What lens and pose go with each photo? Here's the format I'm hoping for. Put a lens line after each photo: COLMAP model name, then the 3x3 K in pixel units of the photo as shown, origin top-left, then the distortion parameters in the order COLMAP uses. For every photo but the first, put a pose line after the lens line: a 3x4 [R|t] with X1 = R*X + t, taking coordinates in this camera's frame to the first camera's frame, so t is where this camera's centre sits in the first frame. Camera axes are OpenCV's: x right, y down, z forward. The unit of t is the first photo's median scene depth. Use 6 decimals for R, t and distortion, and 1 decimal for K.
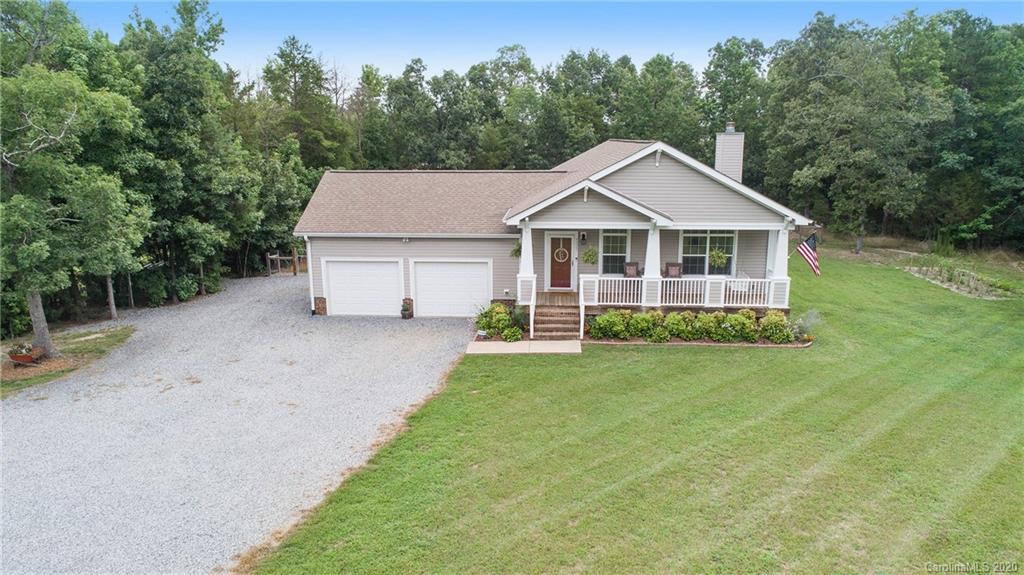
lens RADIAL K [[662.7, 0, 512.0], [0, 662.7, 287.5], [0, 0, 1]] dist [-0.015827, 0.003666]
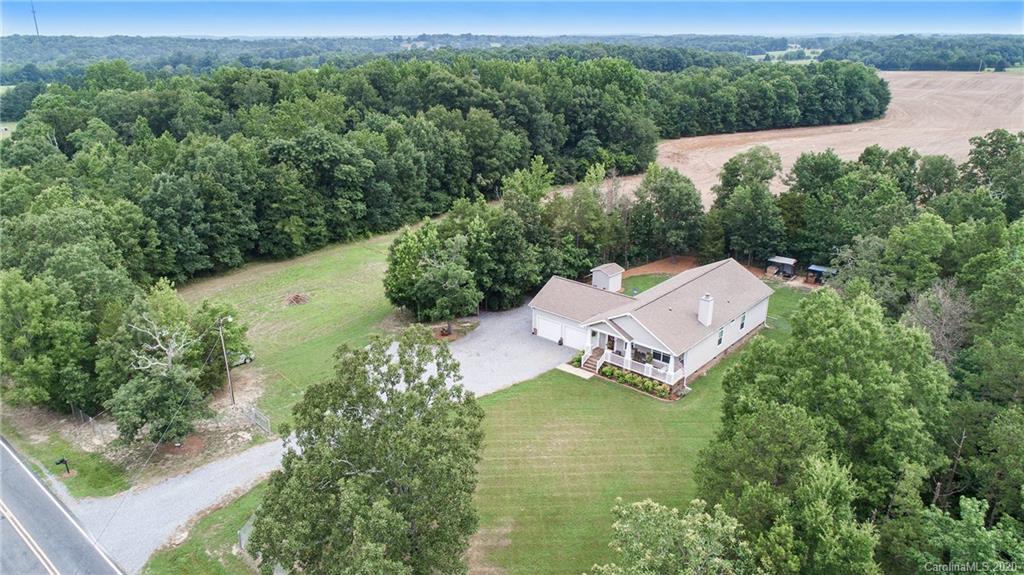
lens RADIAL K [[688.2, 0, 512.0], [0, 688.2, 287.5], [0, 0, 1]] dist [-0.005256, 0.000840]
pose [[0.790133, 0.218905, -0.572513, 1.358474], [-0.140396, 0.973854, 0.178599, -0.717427], [0.596640, -0.060739, 0.800207, -1.457192]]
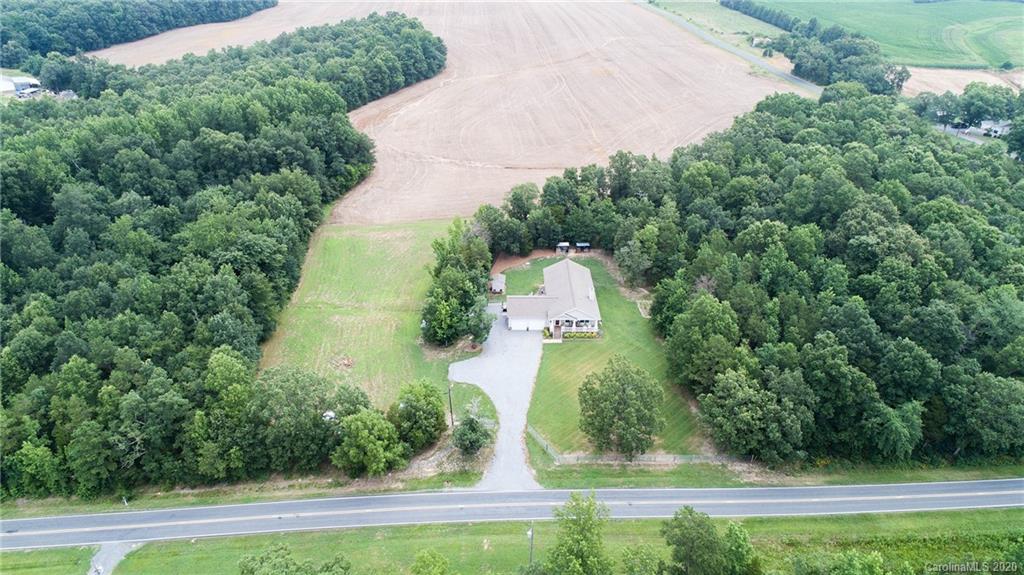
lens RADIAL K [[662.7, 0, 512.0], [0, 662.7, 287.5], [0, 0, 1]] dist [-0.015827, 0.003666]
pose [[0.996855, -0.025022, 0.075199, -0.759644], [0.001057, 0.952964, 0.303083, -2.111096], [-0.079245, -0.302050, 0.949993, -4.376936]]
